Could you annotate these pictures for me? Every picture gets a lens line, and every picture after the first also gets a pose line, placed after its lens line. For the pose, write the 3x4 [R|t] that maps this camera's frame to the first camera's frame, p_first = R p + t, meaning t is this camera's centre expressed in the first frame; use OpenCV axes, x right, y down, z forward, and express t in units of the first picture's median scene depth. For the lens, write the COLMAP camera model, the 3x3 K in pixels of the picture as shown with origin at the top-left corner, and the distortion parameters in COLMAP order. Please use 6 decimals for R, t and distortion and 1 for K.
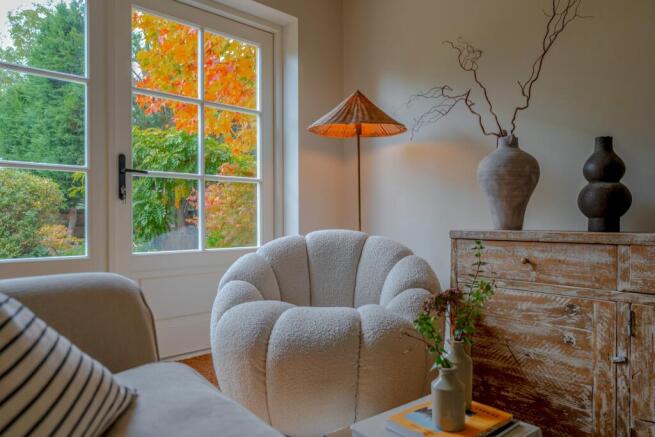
lens RADIAL K [[438.4, 0, 288.9], [0, 438.4, 217.8], [0, 0, 1]] dist [0.000385, 0.000543]
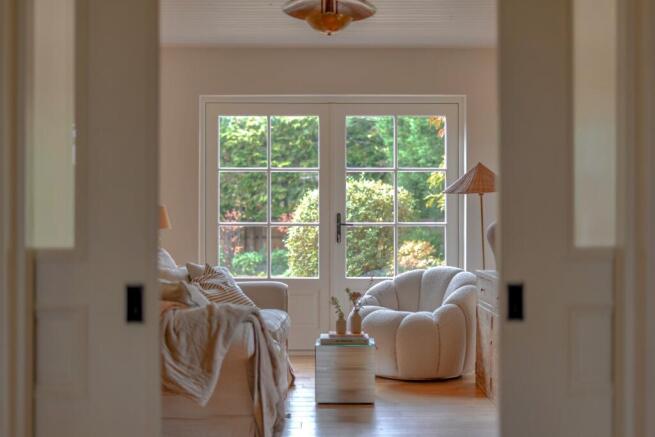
lens RADIAL K [[1121.2, 0, 327.5], [0, 1121.2, 218.5], [0, 0, 1]] dist [-0.013500, -0.002352]
pose [[0.751322, 0.006052, -0.659908, 1.796044], [0.005549, 0.999865, 0.015487, -0.154356], [0.659913, -0.015297, 0.751187, -1.631509]]
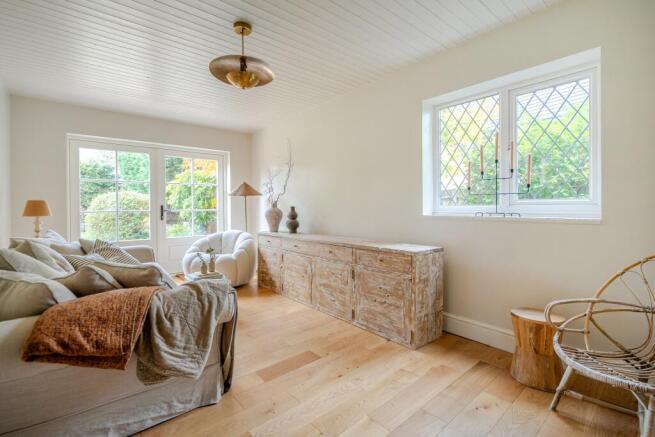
lens RADIAL K [[299.7, 0, 329.1], [0, 299.7, 209.5], [0, 0, 1]] dist [-0.001208, -0.000296]
pose [[0.999822, -0.000595, 0.018834, 0.601010], [0.000099, 0.999654, 0.026316, -0.140108], [-0.018843, -0.026310, 0.999476, -0.893714]]
